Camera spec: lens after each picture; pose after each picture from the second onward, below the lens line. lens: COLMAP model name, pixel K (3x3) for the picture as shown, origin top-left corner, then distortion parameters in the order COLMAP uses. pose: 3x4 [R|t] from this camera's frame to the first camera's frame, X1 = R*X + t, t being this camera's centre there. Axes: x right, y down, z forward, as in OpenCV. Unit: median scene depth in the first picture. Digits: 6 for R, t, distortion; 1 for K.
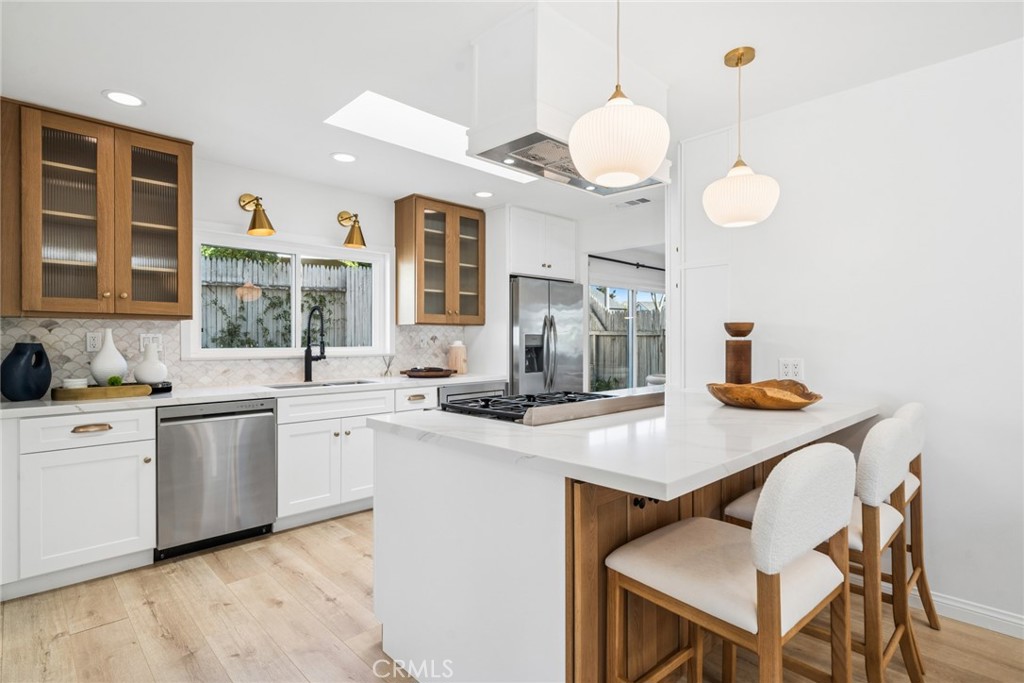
lens RADIAL K [[497.5, 0, 510.6], [0, 497.5, 335.8], [0, 0, 1]] dist [0.002252, 0.000587]
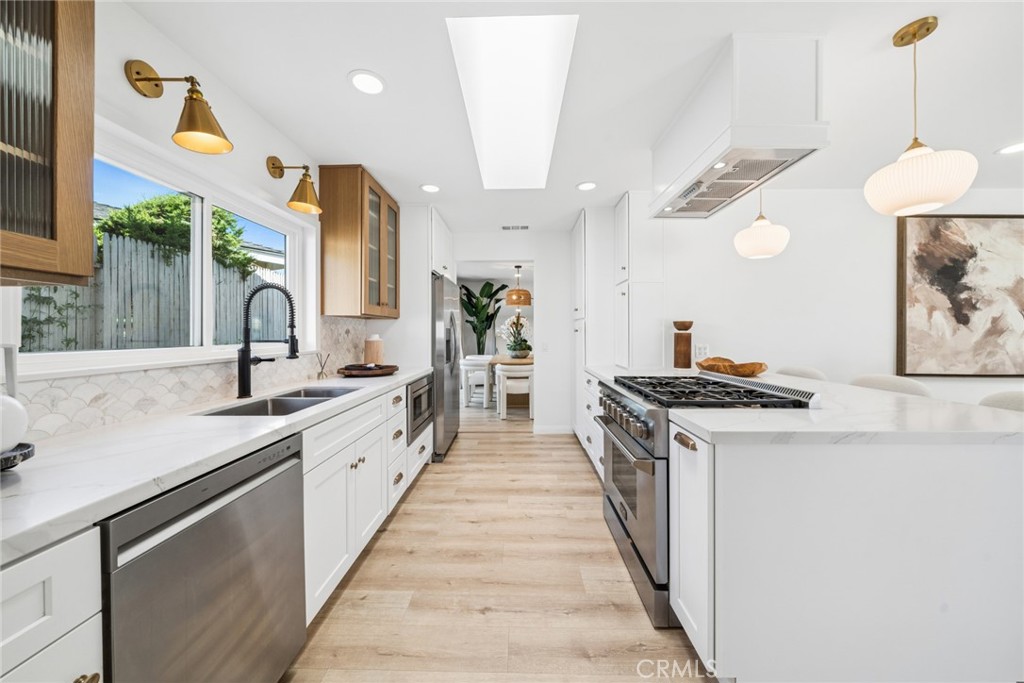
lens RADIAL K [[345.3, 0, 508.2], [0, 345.3, 330.3], [0, 0, 1]] dist [-0.000667, -0.000042]
pose [[0.722429, 0.004441, 0.691431, -0.518753], [-0.003239, 0.999990, -0.003039, 0.004754], [-0.691438, -0.000044, 0.722436, 0.477573]]
